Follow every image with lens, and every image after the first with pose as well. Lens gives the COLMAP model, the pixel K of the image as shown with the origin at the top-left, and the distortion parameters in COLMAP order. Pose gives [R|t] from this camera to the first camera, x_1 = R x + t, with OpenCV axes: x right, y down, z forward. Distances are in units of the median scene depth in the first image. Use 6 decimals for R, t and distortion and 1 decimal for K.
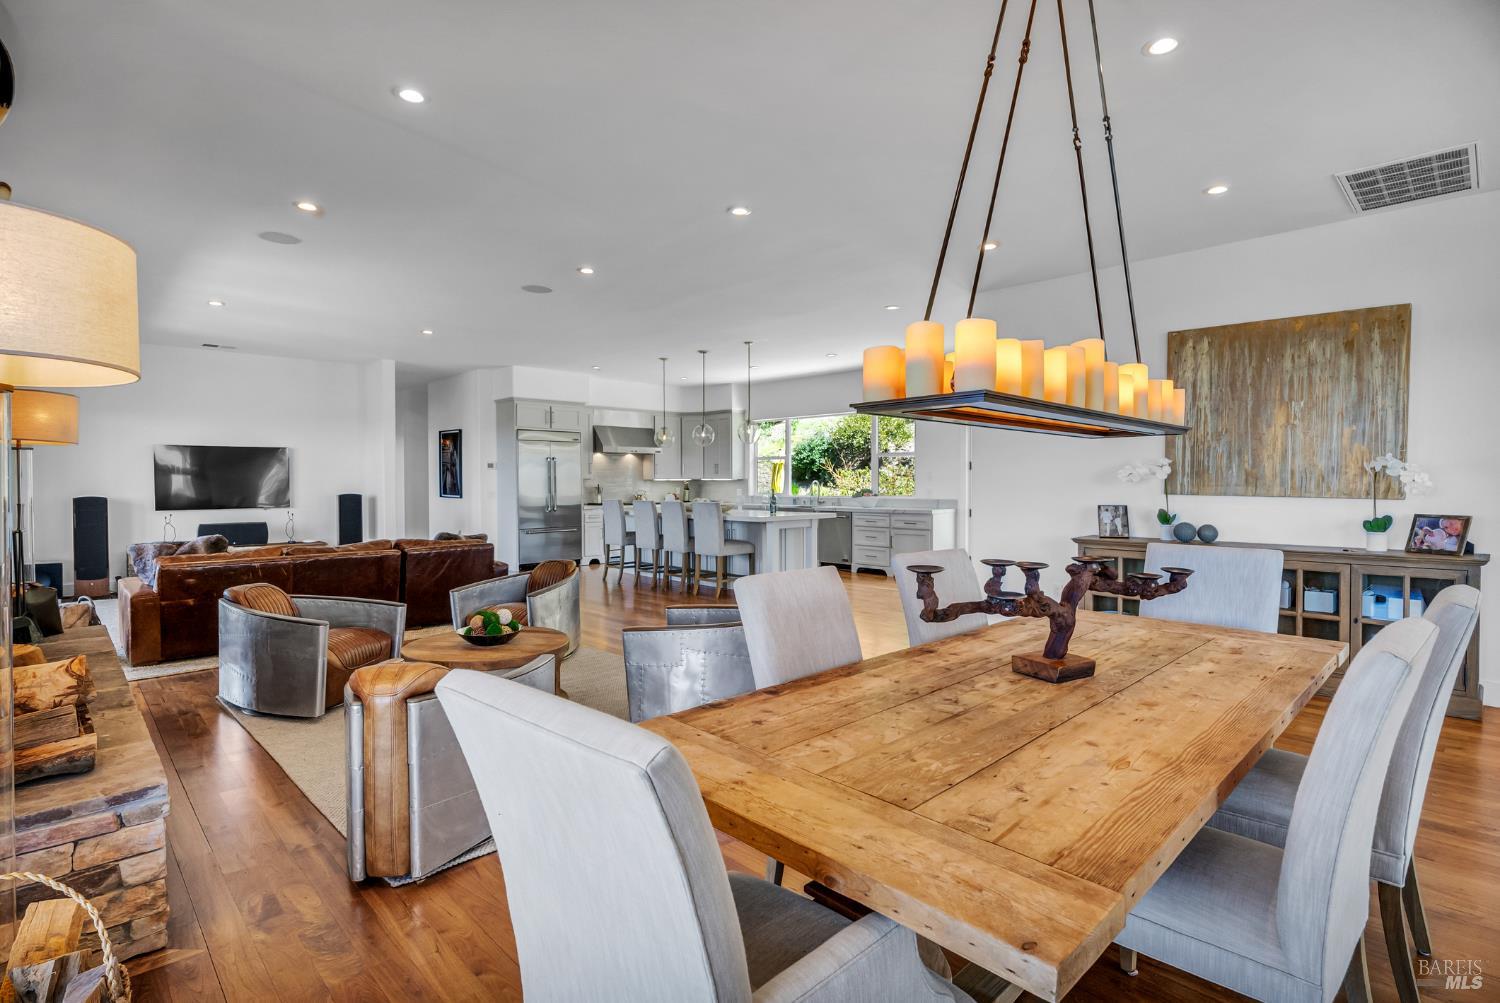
lens RADIAL K [[752.4, 0, 766.2], [0, 752.4, 494.6], [0, 0, 1]] dist [-0.012959, -0.000485]
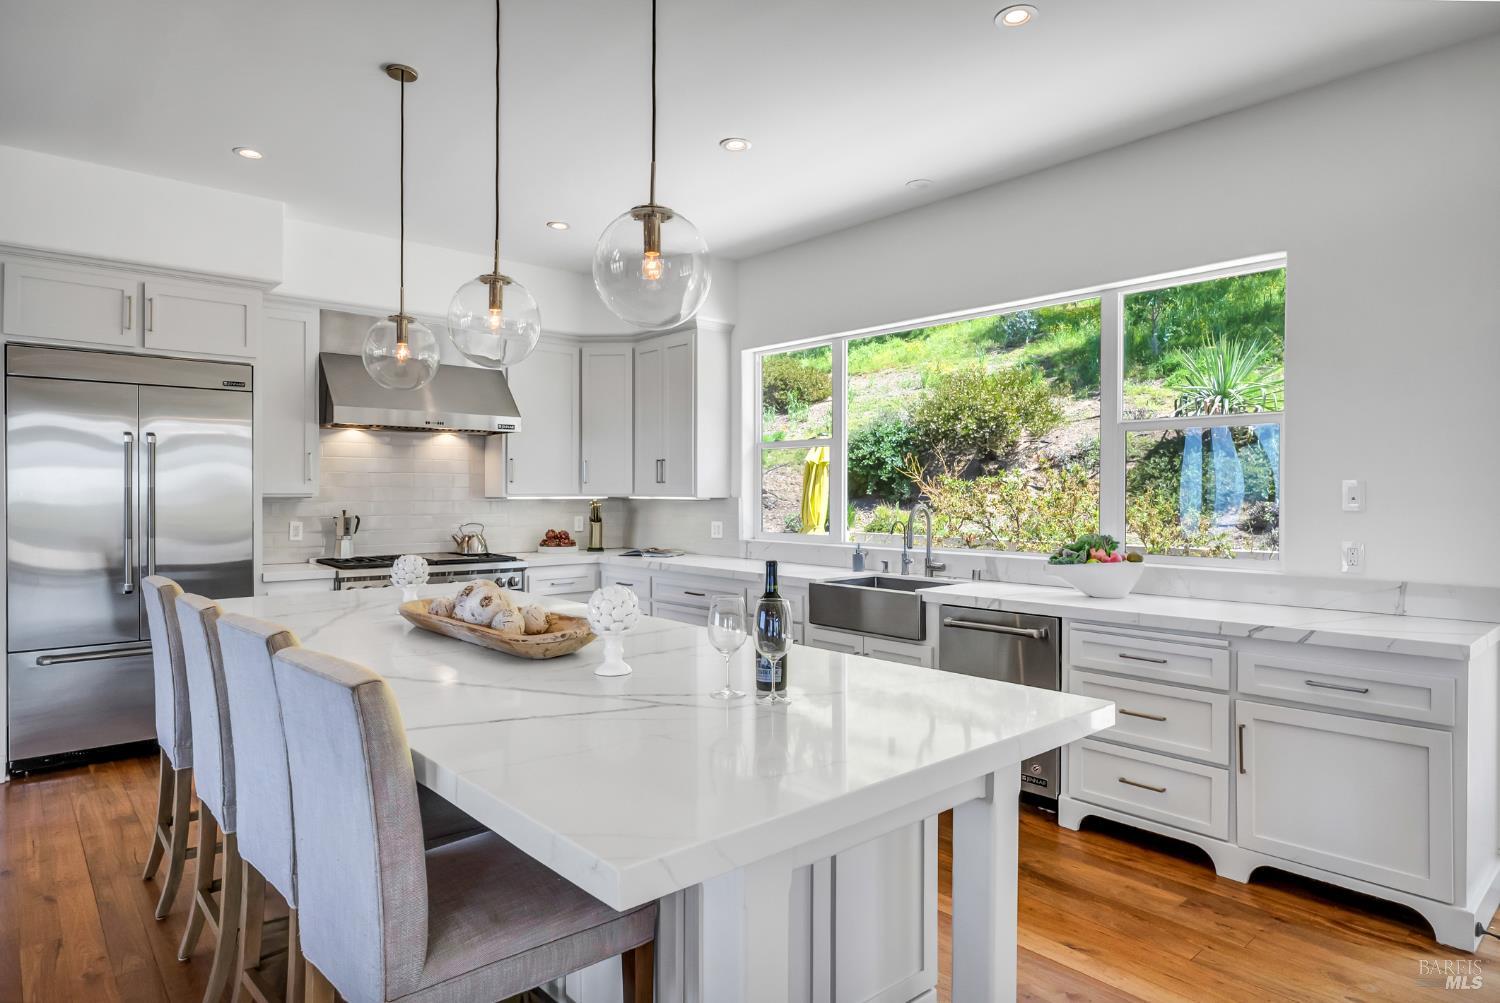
lens RADIAL K [[880.1, 0, 765.0], [0, 880.1, 494.3], [0, 0, 1]] dist [-0.016150, 0.005773]
pose [[0.998864, 0.006111, -0.047255, 0.016444], [-0.006880, 0.999846, -0.016126, -0.019487], [0.047150, 0.016433, 0.998753, 0.700761]]
